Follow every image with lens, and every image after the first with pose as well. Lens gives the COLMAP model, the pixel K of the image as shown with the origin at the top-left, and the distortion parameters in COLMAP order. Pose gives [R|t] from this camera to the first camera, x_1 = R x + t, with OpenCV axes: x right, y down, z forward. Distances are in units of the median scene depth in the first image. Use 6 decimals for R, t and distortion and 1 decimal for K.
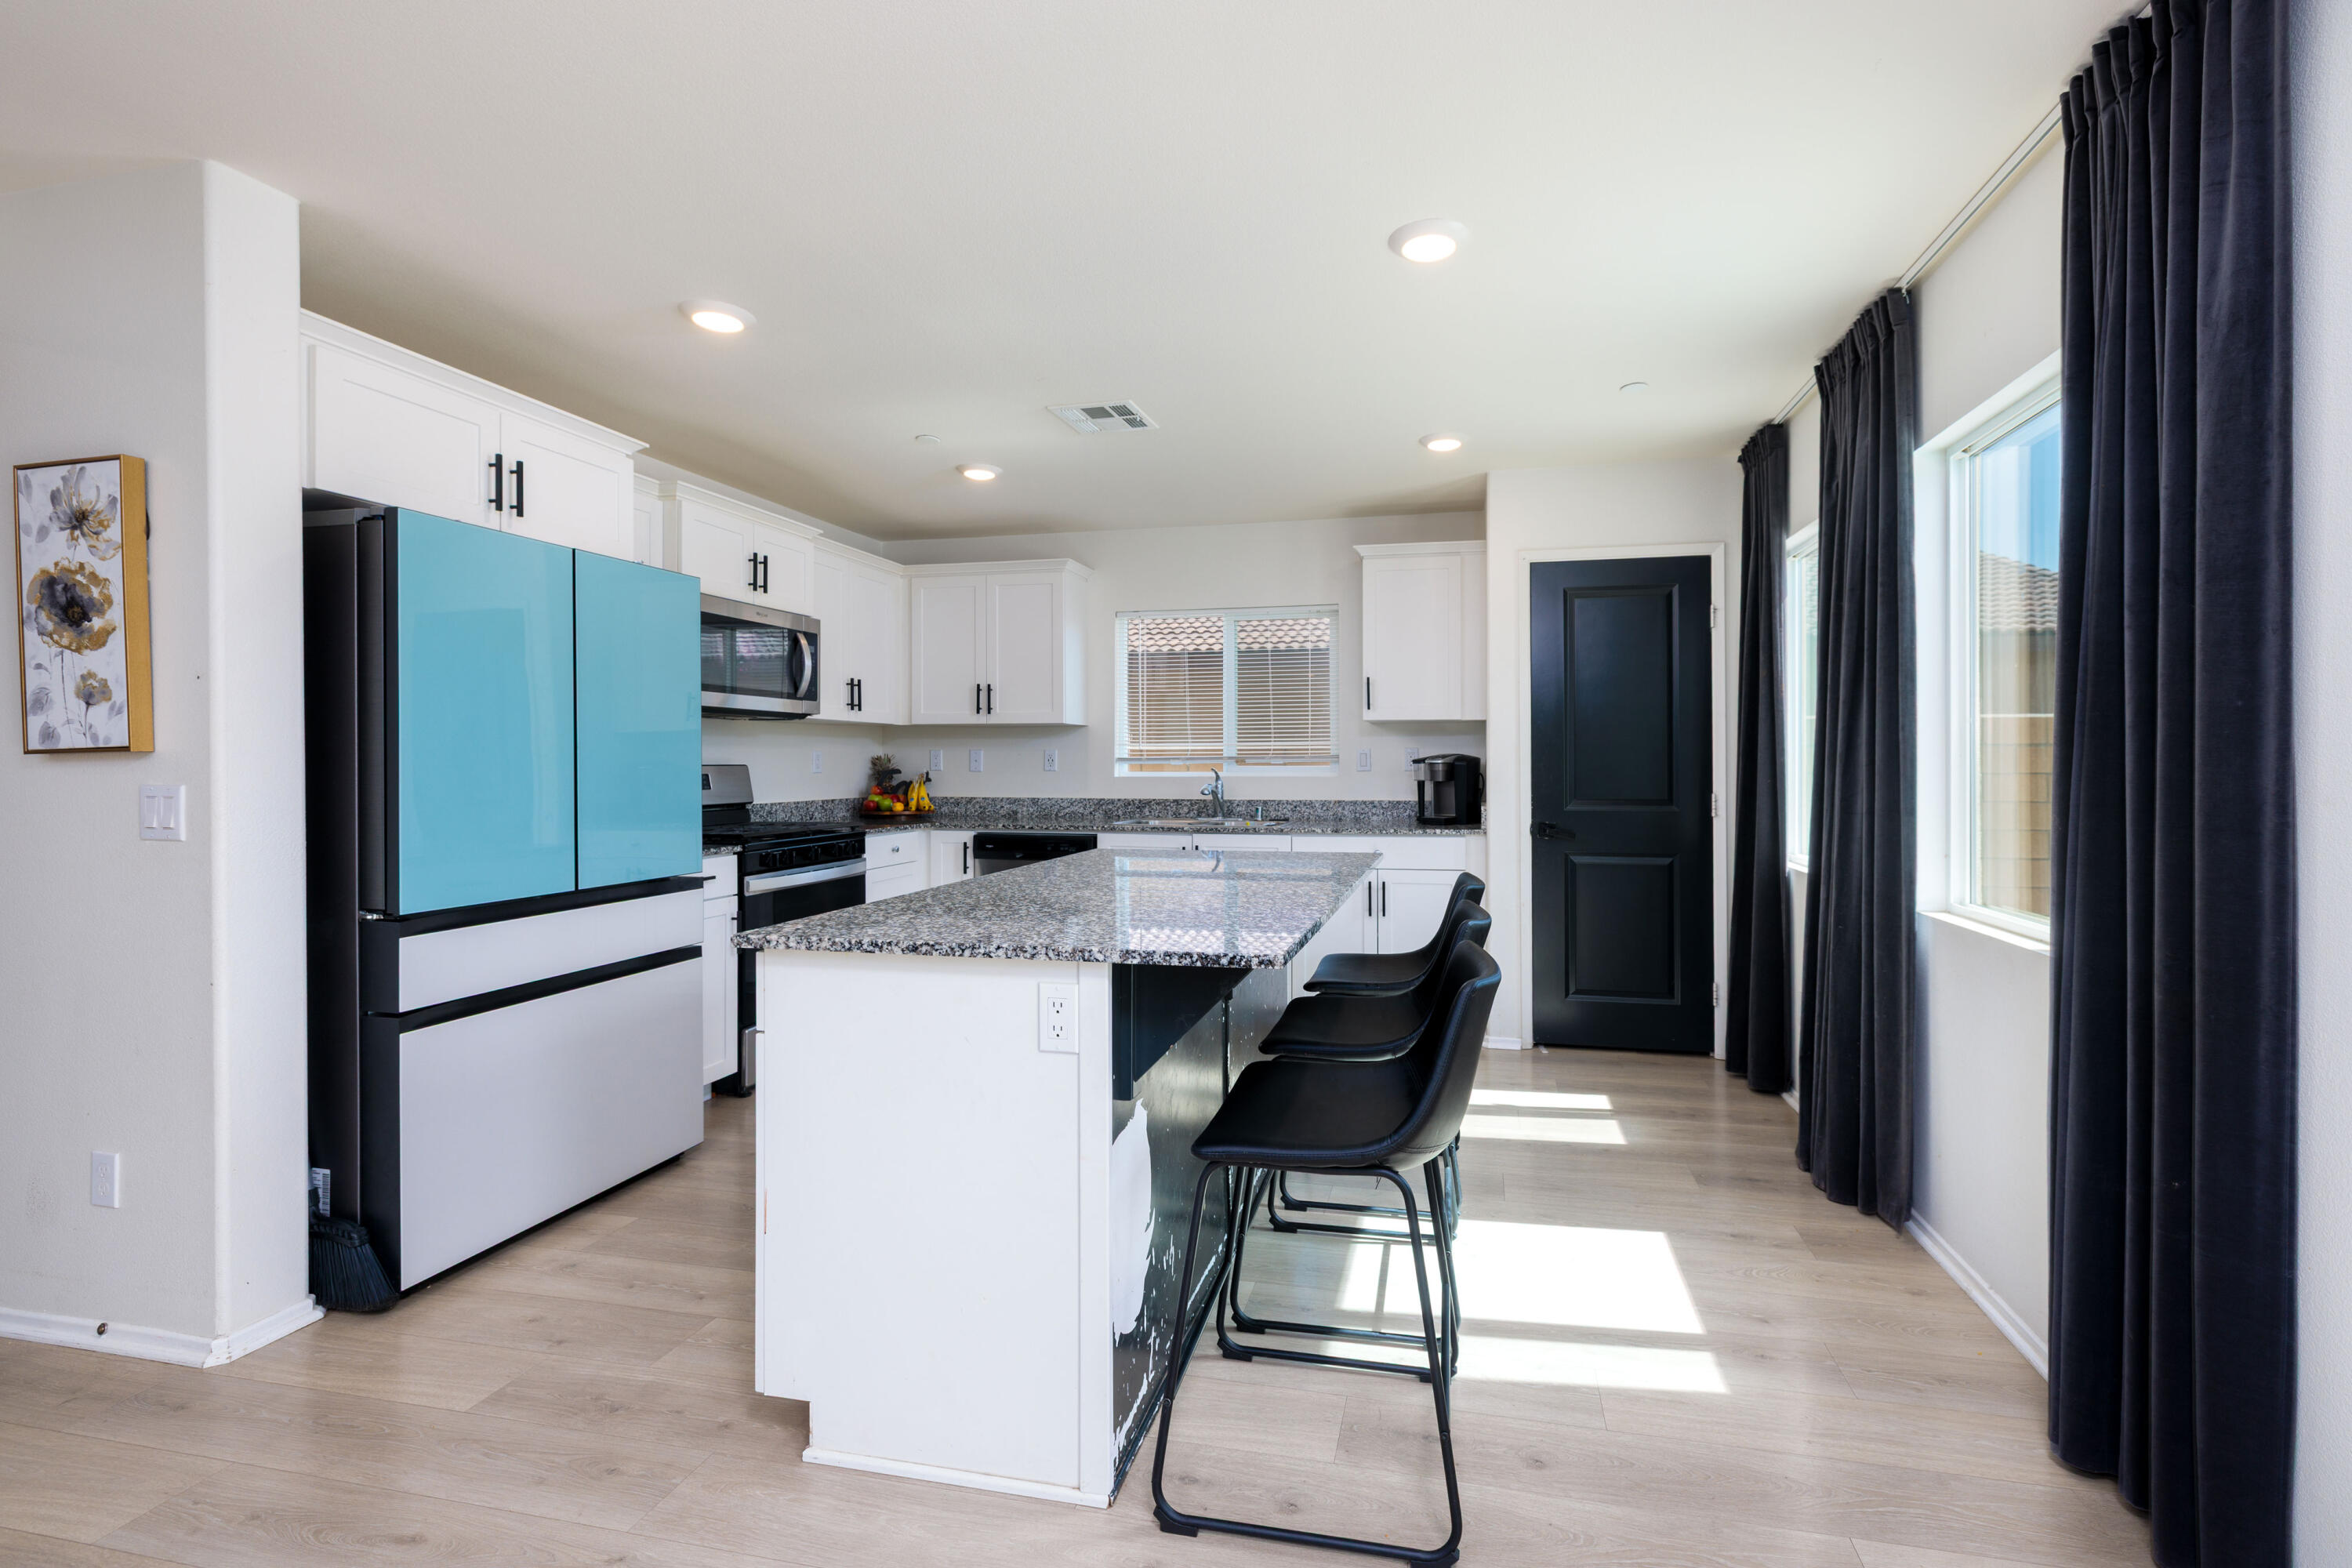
lens RADIAL K [[1006.8, 0, 1274.2], [0, 1006.8, 768.2], [0, 0, 1]] dist [0.002813, -0.000290]
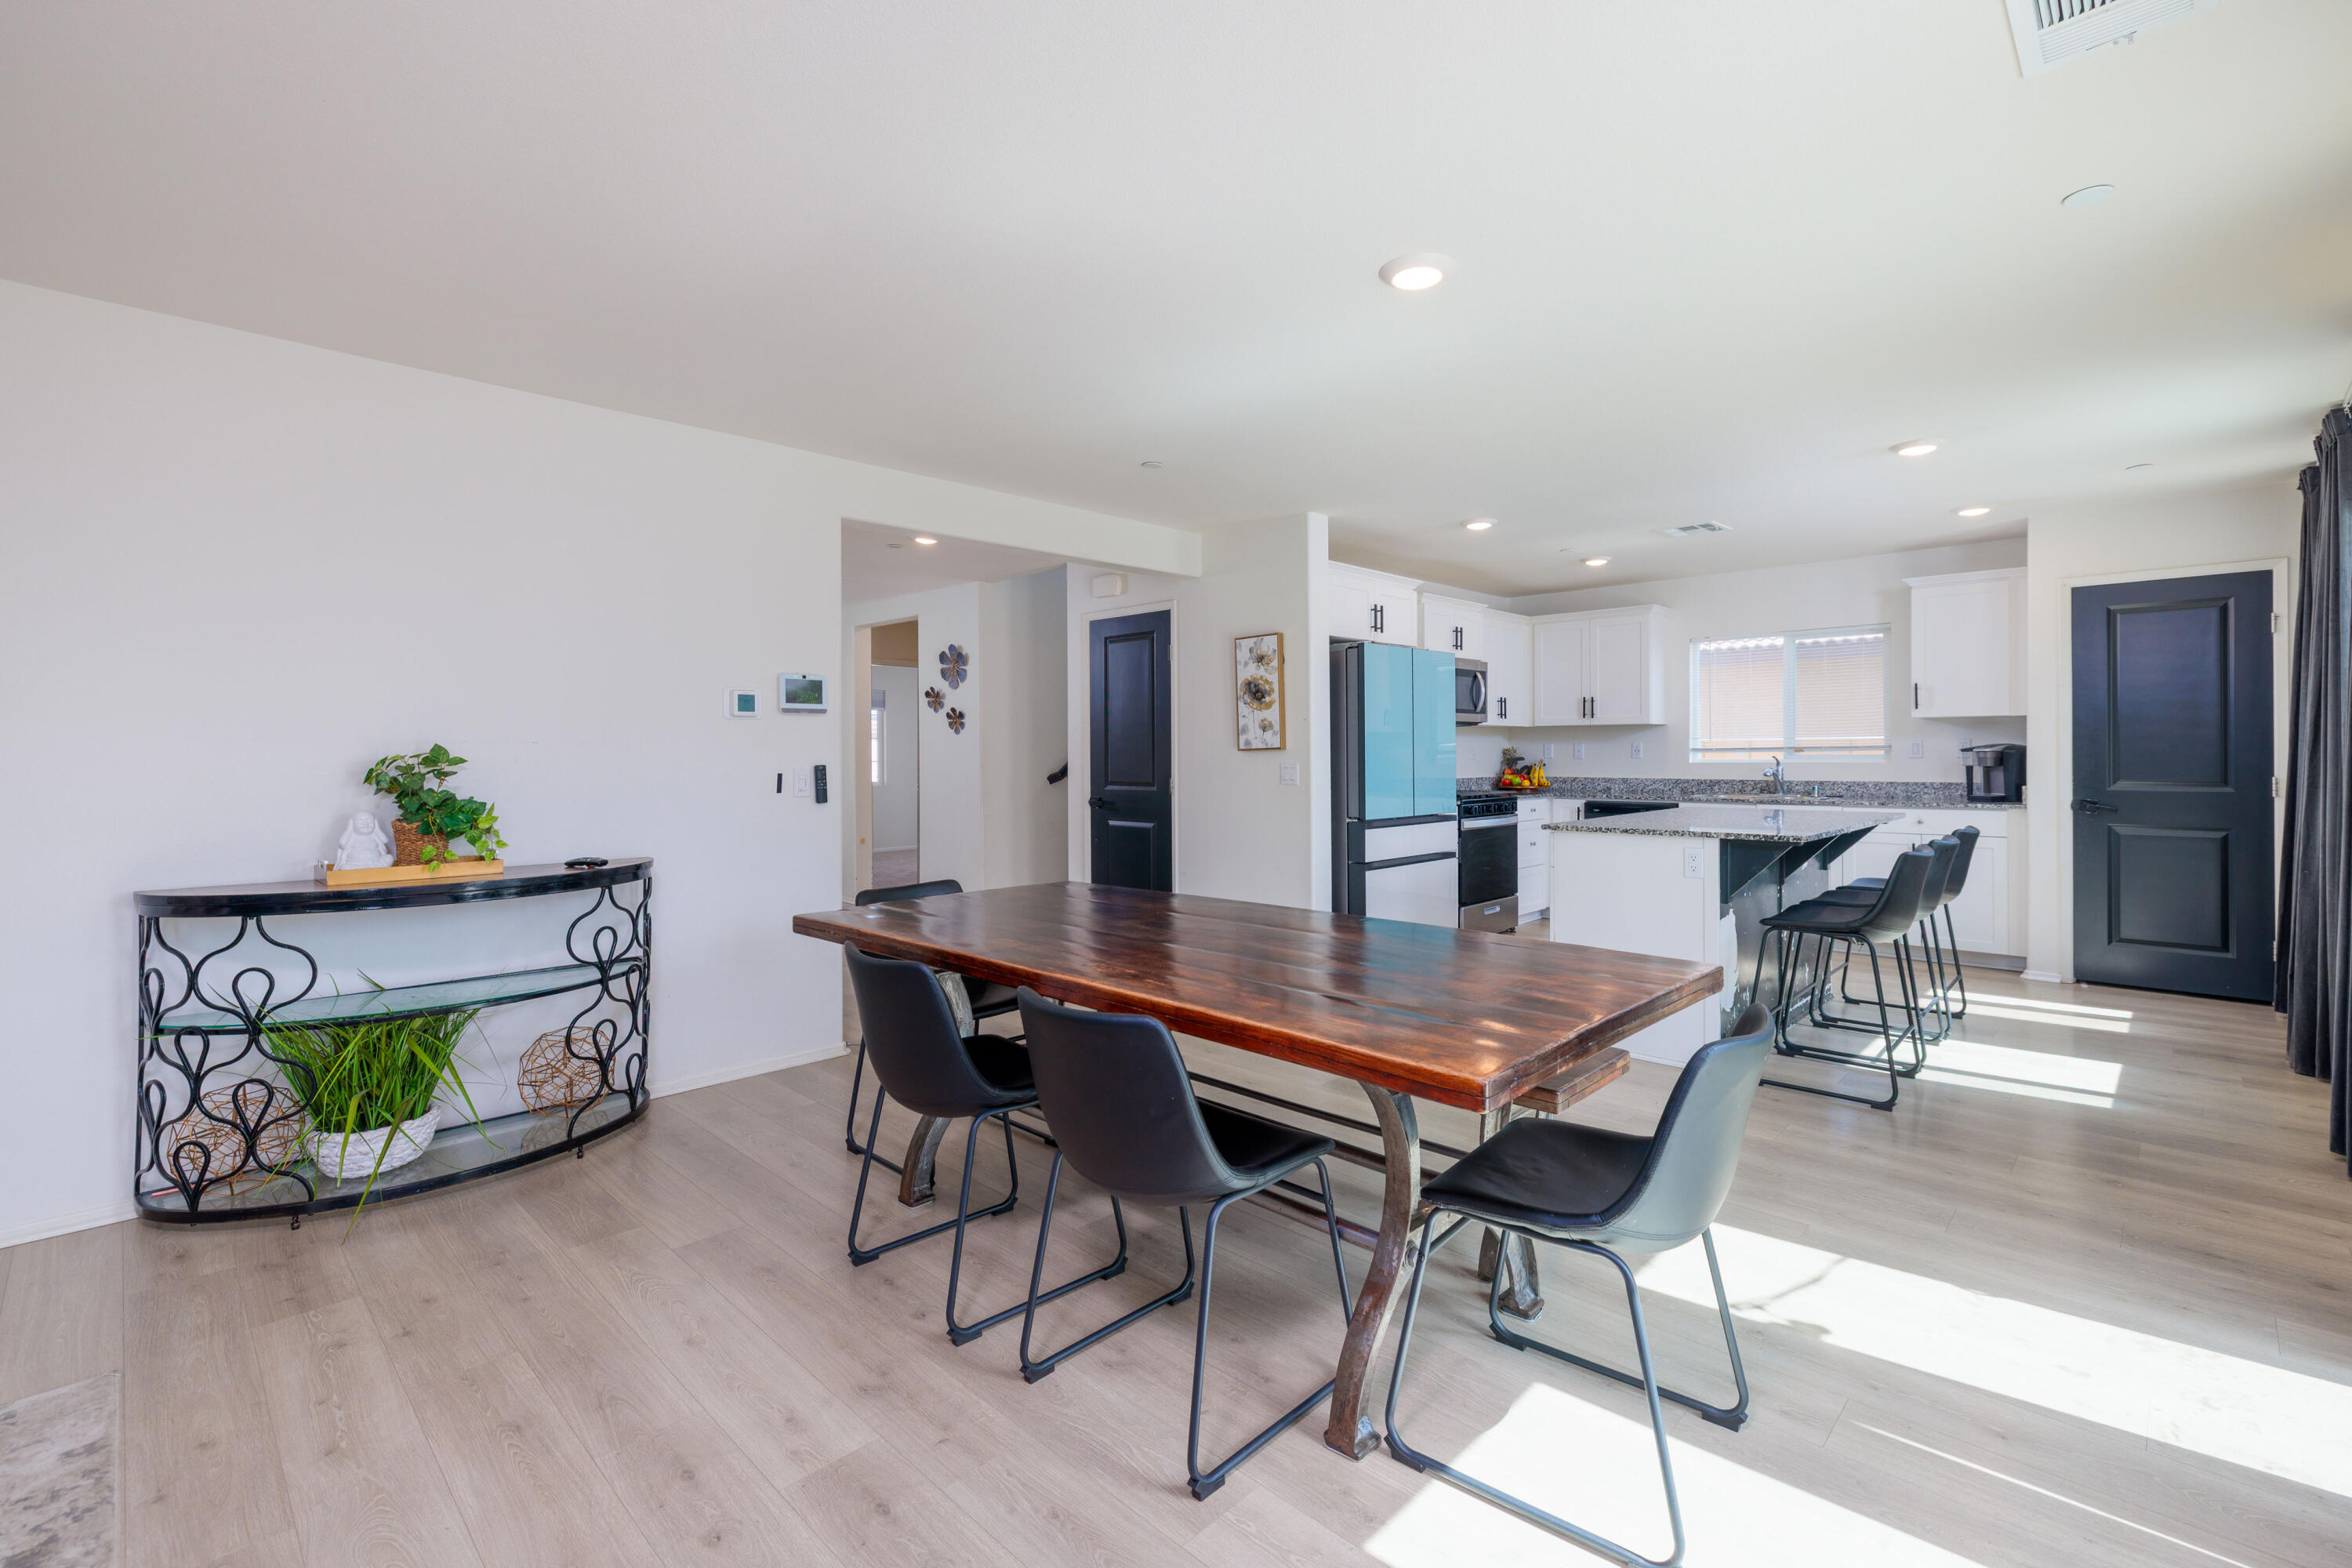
lens RADIAL K [[1008.7, 0, 1201.6], [0, 1008.7, 757.6], [0, 0, 1]] dist [0.003195, 0.000723]
pose [[0.836180, -0.001014, -0.548454, 0.044127], [0.000898, 0.999999, -0.000479, 0.002394], [0.548454, -0.000092, 0.836181, -0.611697]]
